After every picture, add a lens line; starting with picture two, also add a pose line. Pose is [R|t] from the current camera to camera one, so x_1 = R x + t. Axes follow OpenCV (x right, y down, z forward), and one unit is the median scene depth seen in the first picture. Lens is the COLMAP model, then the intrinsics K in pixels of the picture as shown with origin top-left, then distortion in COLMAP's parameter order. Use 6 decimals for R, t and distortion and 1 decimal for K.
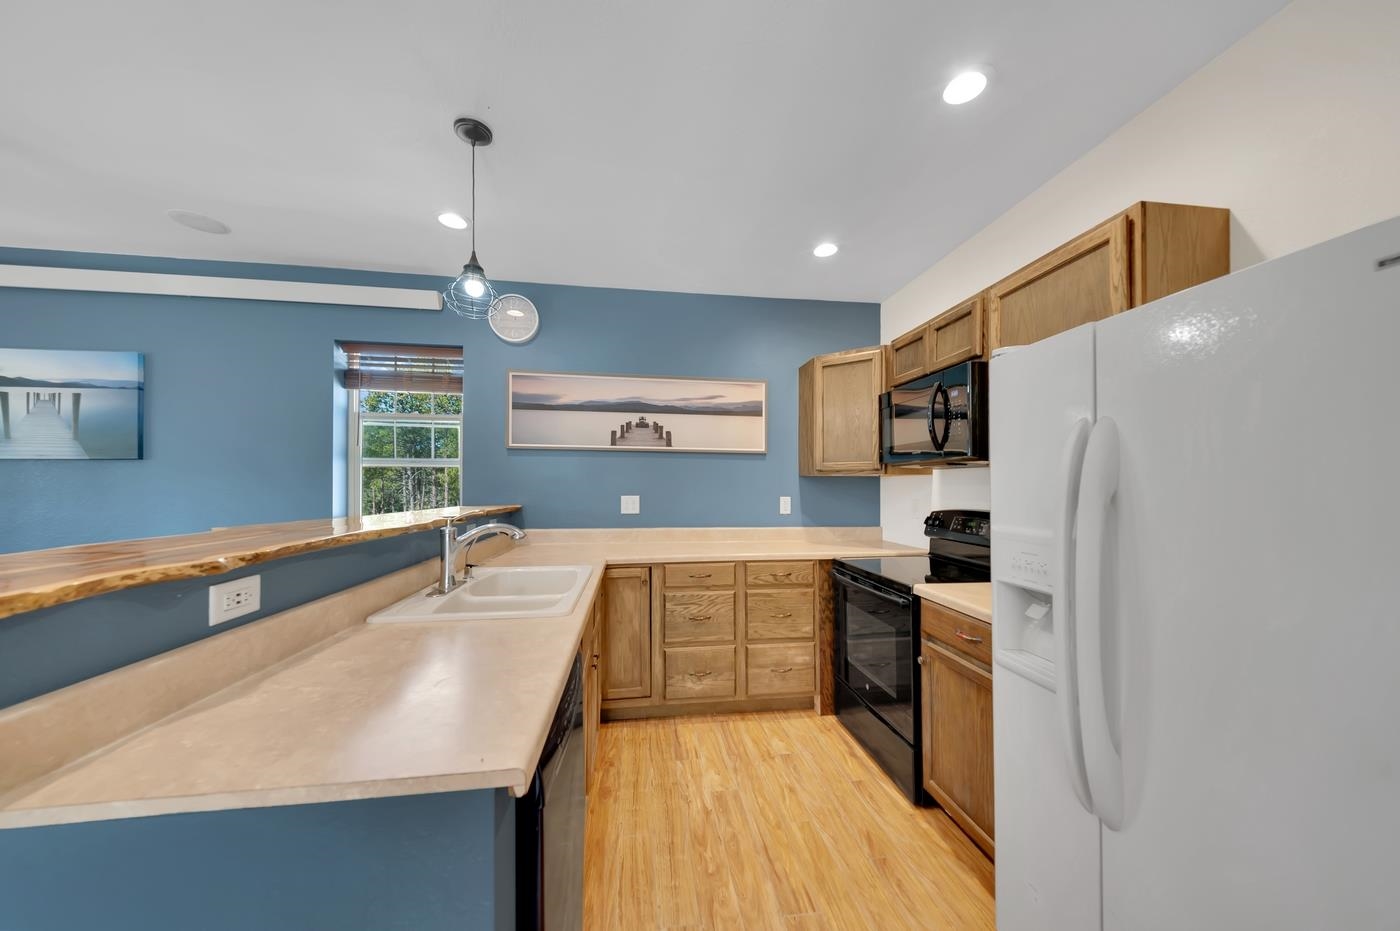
lens RADIAL K [[480.4, 0, 701.1], [0, 480.4, 475.7], [0, 0, 1]] dist [0.009616, -0.000724]
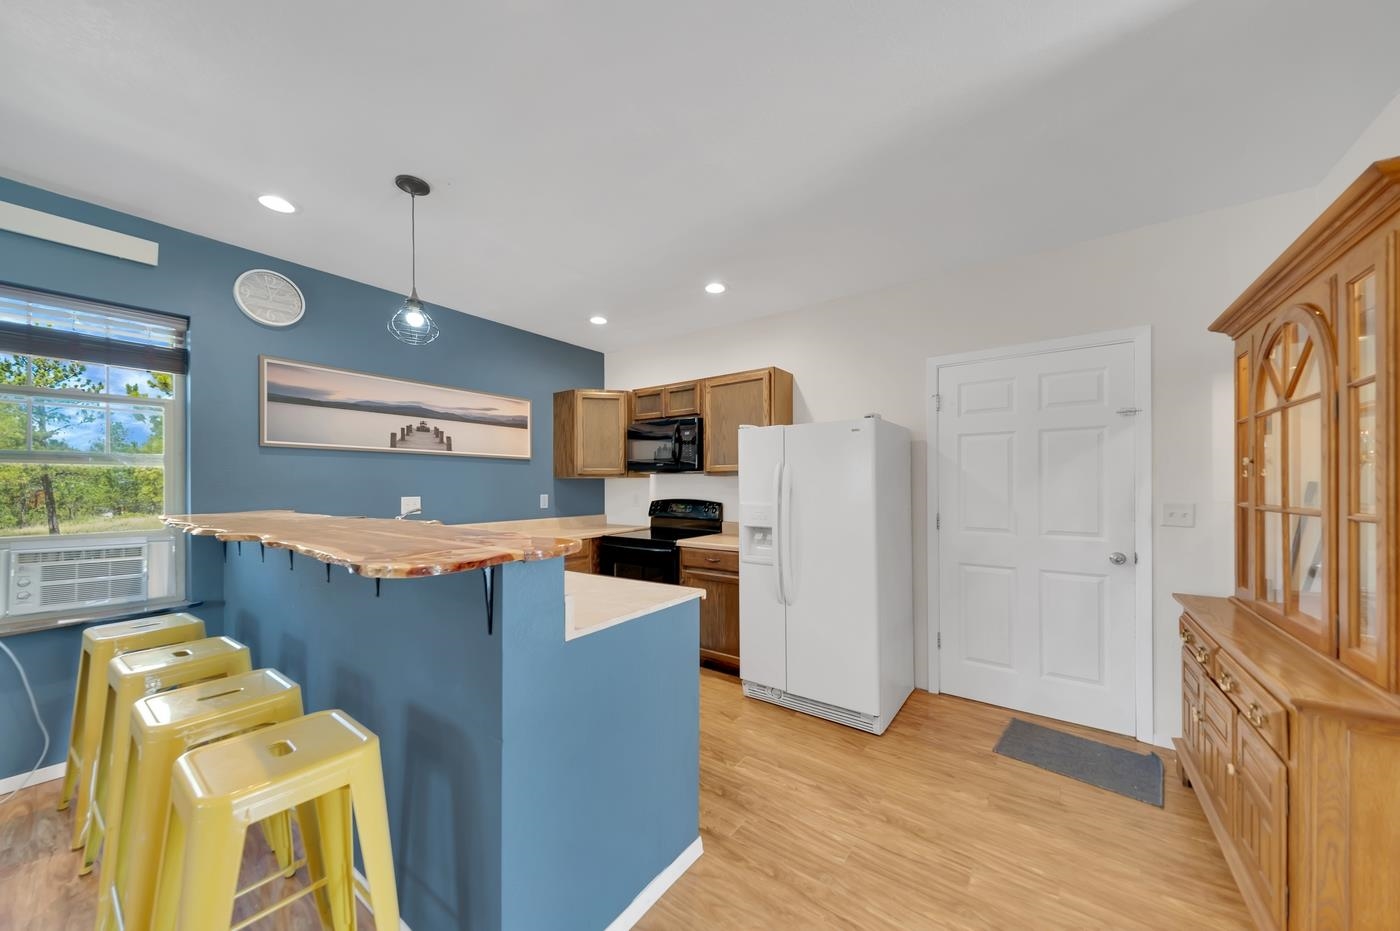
lens RADIAL K [[480.4, 0, 699.6], [0, 480.4, 475.8], [0, 0, 1]] dist [0.009616, -0.000724]
pose [[0.693610, 0.005479, 0.720330, -0.498389], [-0.008106, 0.999967, 0.000199, -0.009043], [-0.720306, -0.005977, 0.693631, -0.185448]]
